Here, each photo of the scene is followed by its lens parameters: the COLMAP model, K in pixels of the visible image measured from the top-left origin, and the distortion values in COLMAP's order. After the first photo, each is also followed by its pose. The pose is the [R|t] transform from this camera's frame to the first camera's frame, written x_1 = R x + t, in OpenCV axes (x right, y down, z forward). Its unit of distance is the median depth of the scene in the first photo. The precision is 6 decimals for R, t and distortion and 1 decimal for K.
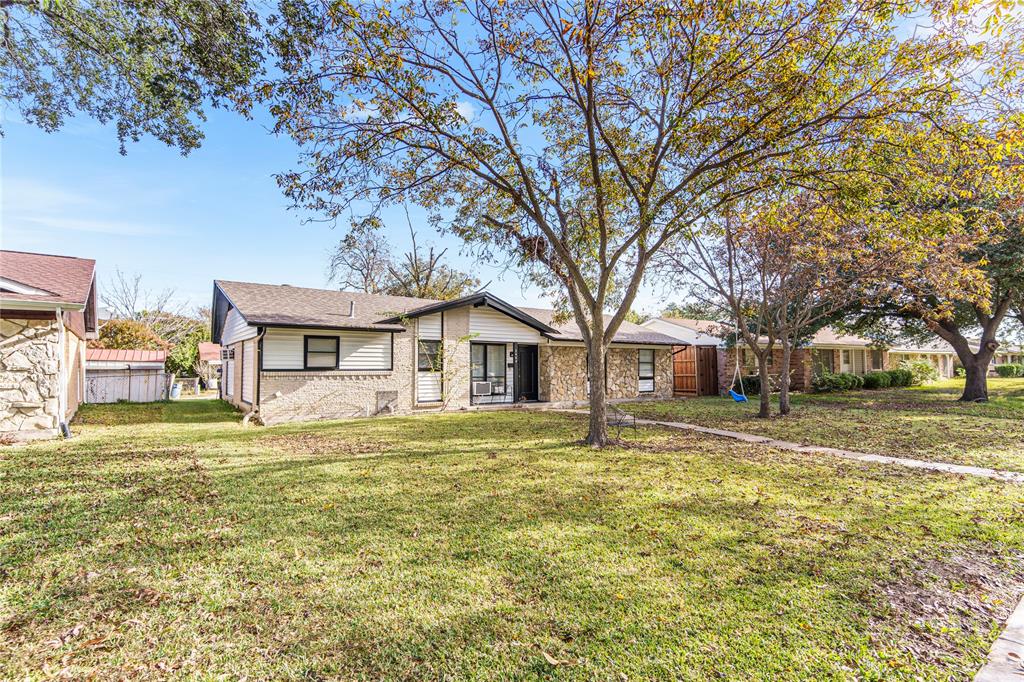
lens RADIAL K [[489.5, 0, 510.3], [0, 489.5, 329.5], [0, 0, 1]] dist [-0.000569, 0.000452]
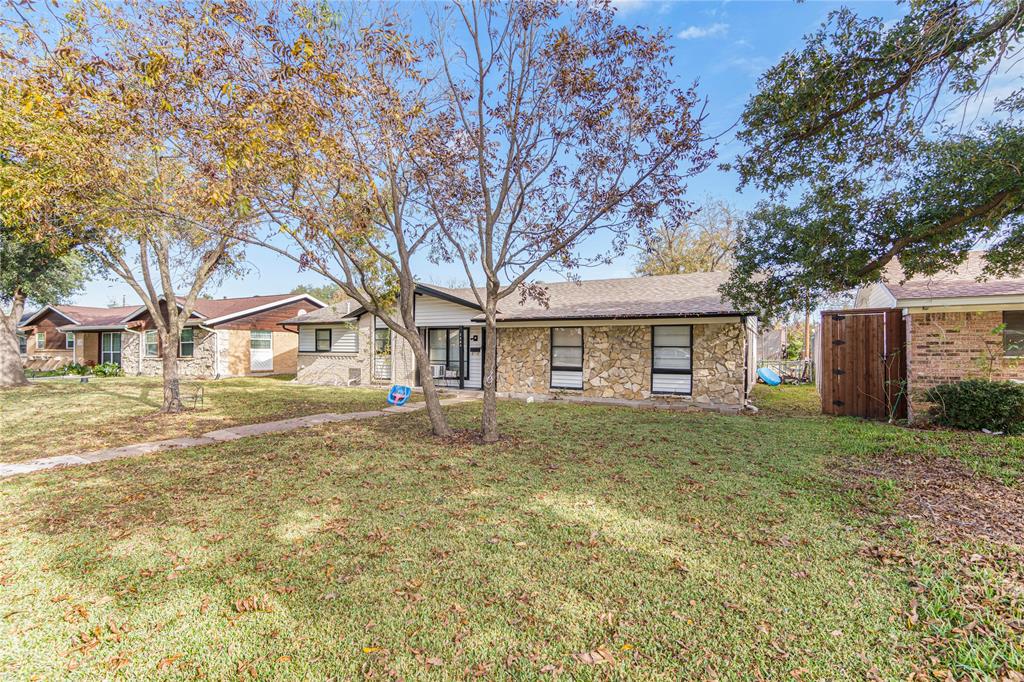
lens RADIAL K [[489.5, 0, 510.3], [0, 489.5, 329.5], [0, 0, 1]] dist [-0.000569, 0.000452]
pose [[0.433457, -0.030355, -0.900663, 1.059669], [0.062259, 0.998053, -0.003675, 0.049233], [0.899021, -0.054482, 0.434503, 0.765772]]
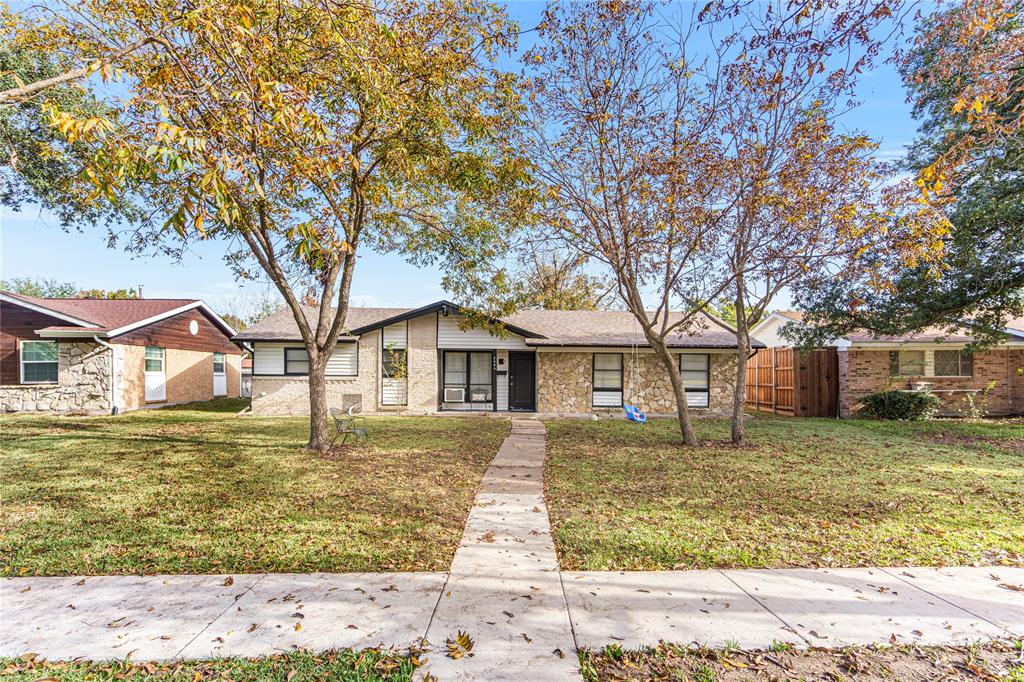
lens RADIAL K [[489.5, 0, 510.3], [0, 489.5, 329.5], [0, 0, 1]] dist [-0.000569, 0.000452]
pose [[0.837746, -0.042401, -0.544412, 0.656428], [0.033308, 0.999092, -0.026558, 0.015729], [0.545044, 0.004116, 0.838398, 0.222936]]
